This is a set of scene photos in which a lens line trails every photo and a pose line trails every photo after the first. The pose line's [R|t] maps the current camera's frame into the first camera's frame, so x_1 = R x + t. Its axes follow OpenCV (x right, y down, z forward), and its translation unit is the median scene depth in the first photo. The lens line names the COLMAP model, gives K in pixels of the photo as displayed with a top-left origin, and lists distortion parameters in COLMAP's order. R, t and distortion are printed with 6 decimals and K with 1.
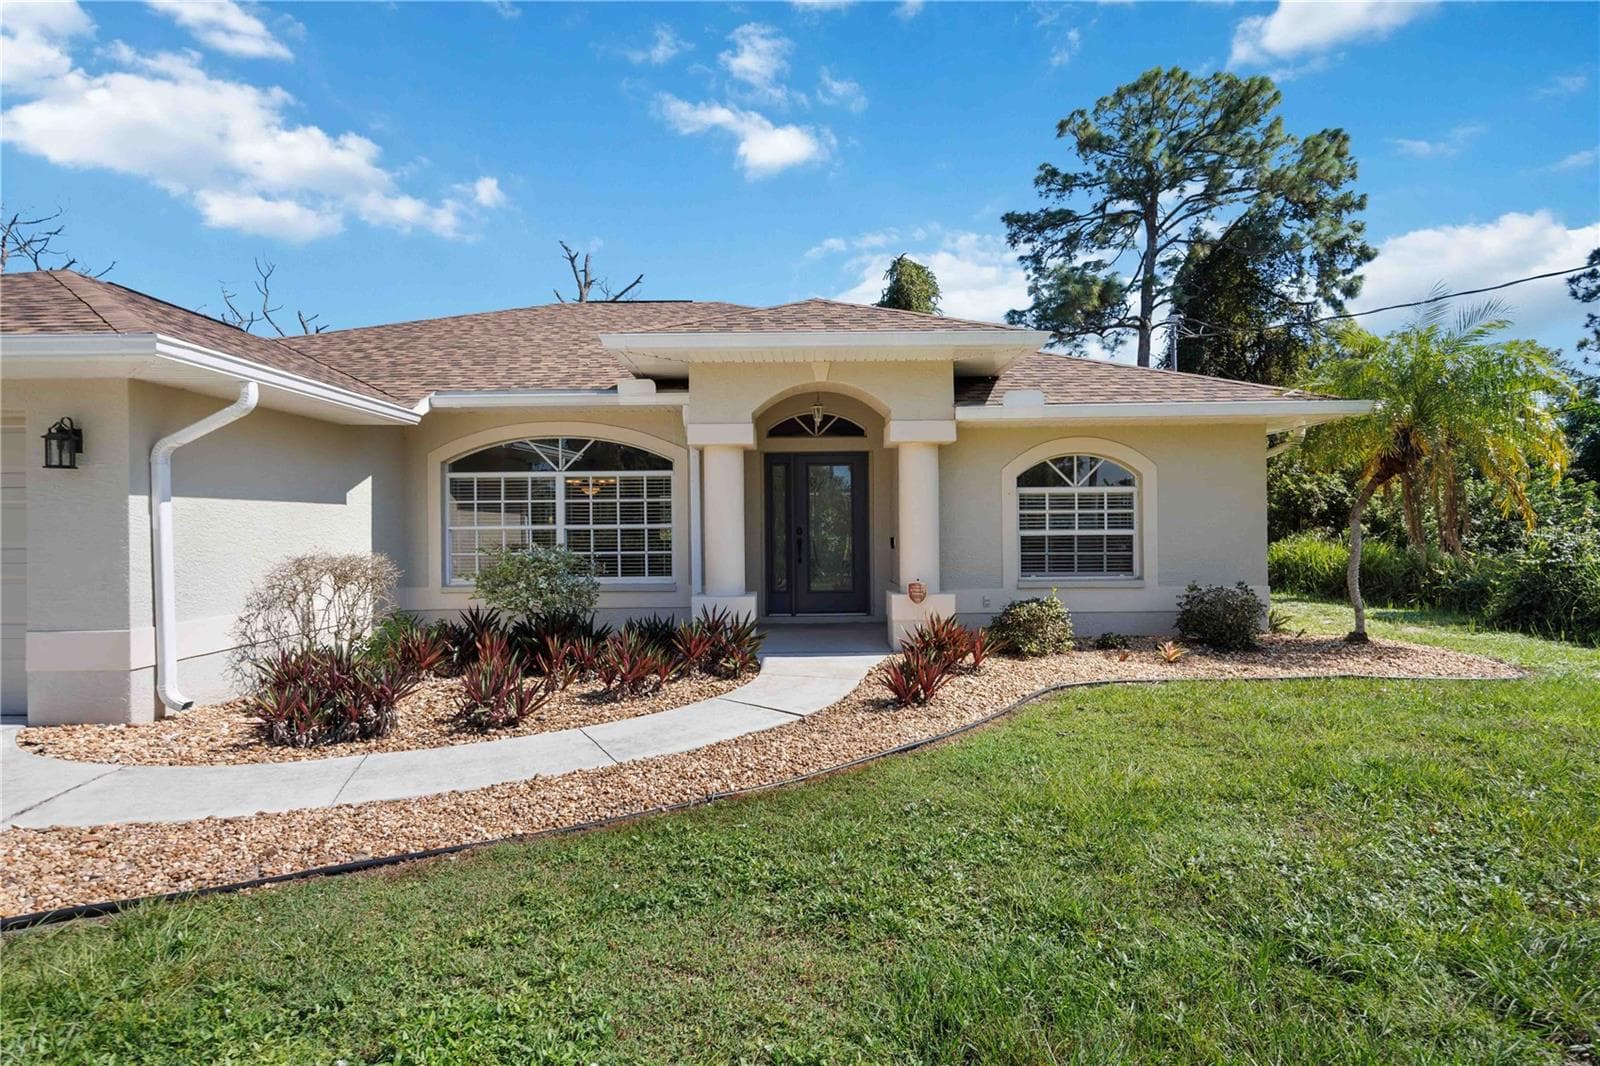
lens RADIAL K [[854.8, 0, 800.0], [0, 854.8, 533.0], [0, 0, 1]] dist [-0.002857, -0.001280]
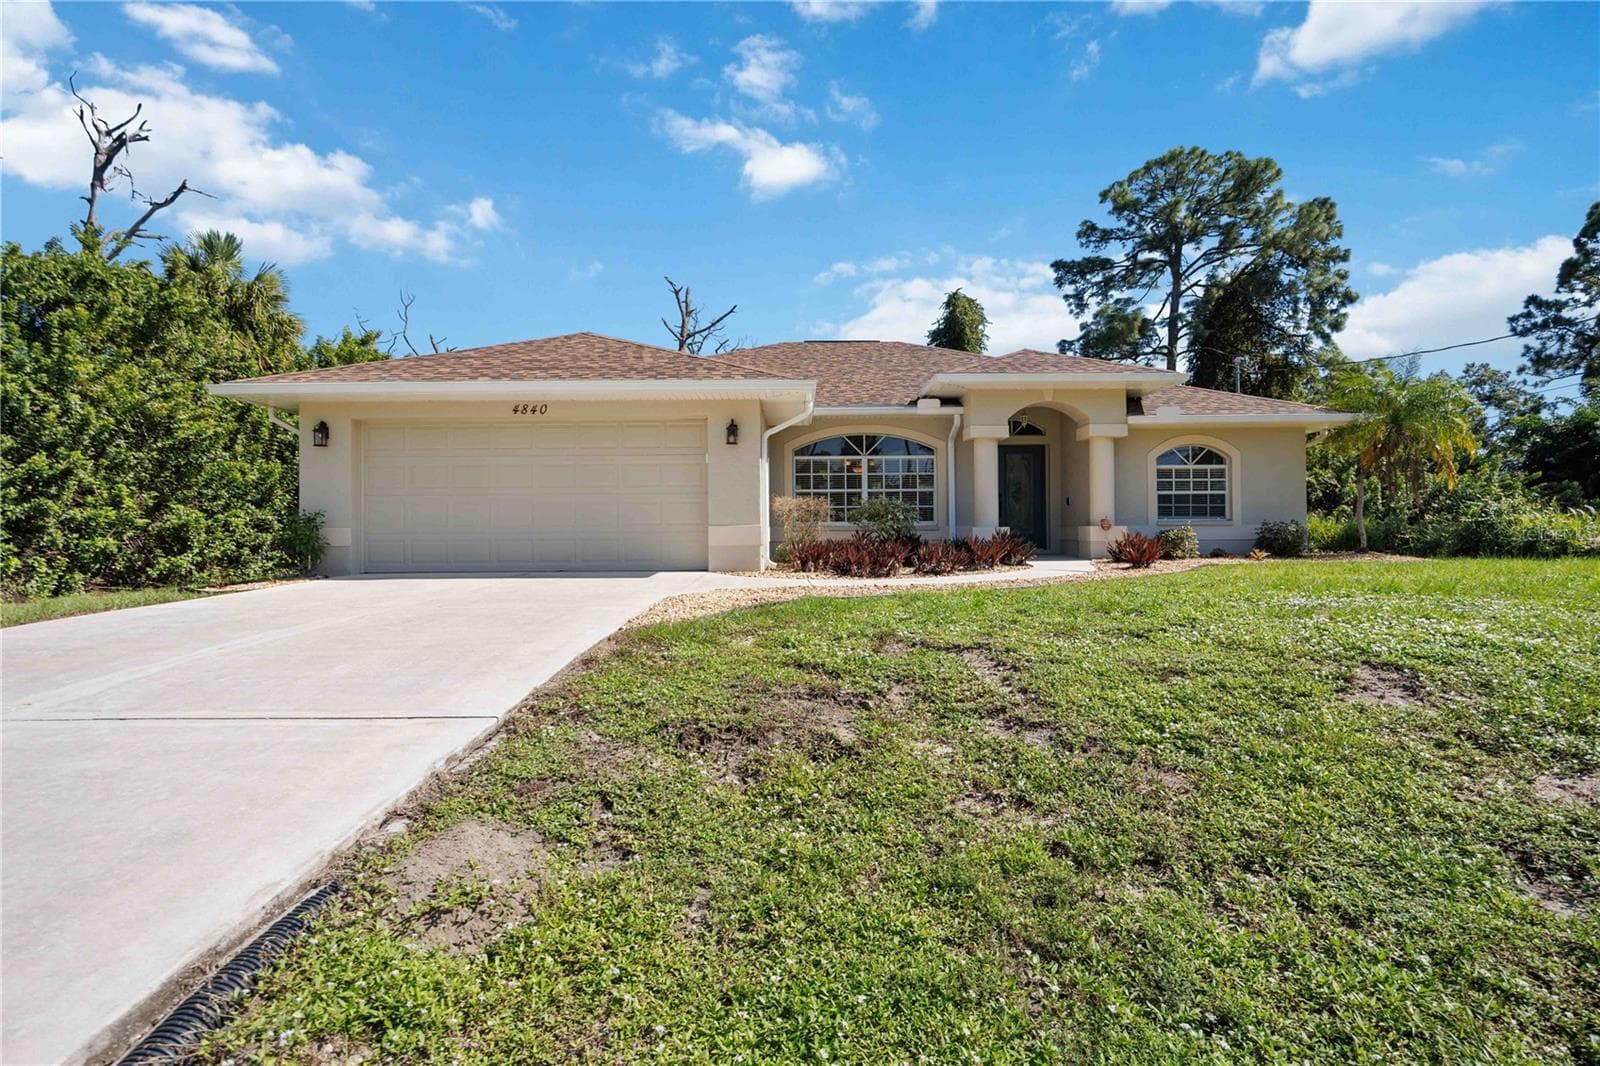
lens RADIAL K [[812.4, 0, 800.0], [0, 812.4, 533.0], [0, 0, 1]] dist [-0.003930, -0.001715]
pose [[0.999997, 0.002290, 0.000902, -0.152003], [-0.002284, 0.999976, -0.006483, 0.031480], [-0.000917, 0.006481, 0.999979, -0.198880]]
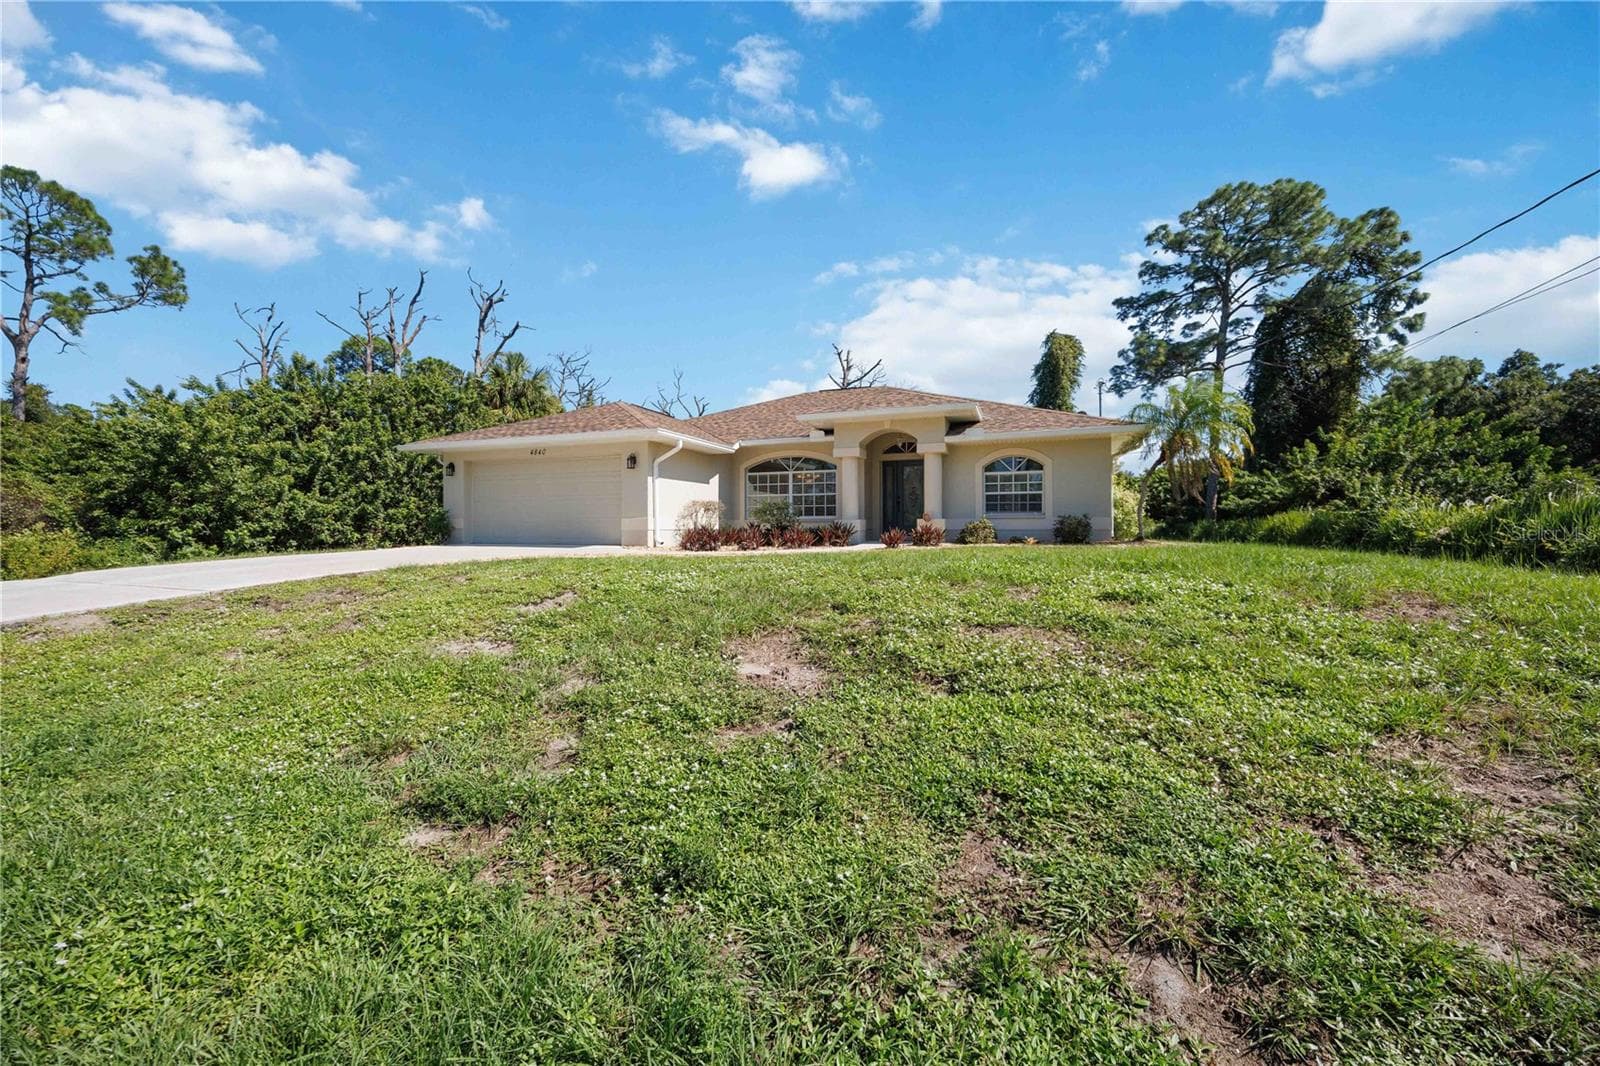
lens RADIAL K [[606.7, 0, 795.1], [0, 606.7, 534.5], [0, 0, 1]] dist [0.000555, 0.000070]
pose [[0.933739, 0.011455, -0.357773, 0.125174], [-0.009146, 0.999925, 0.008145, 0.033521], [0.357839, -0.004333, 0.933773, -0.211692]]
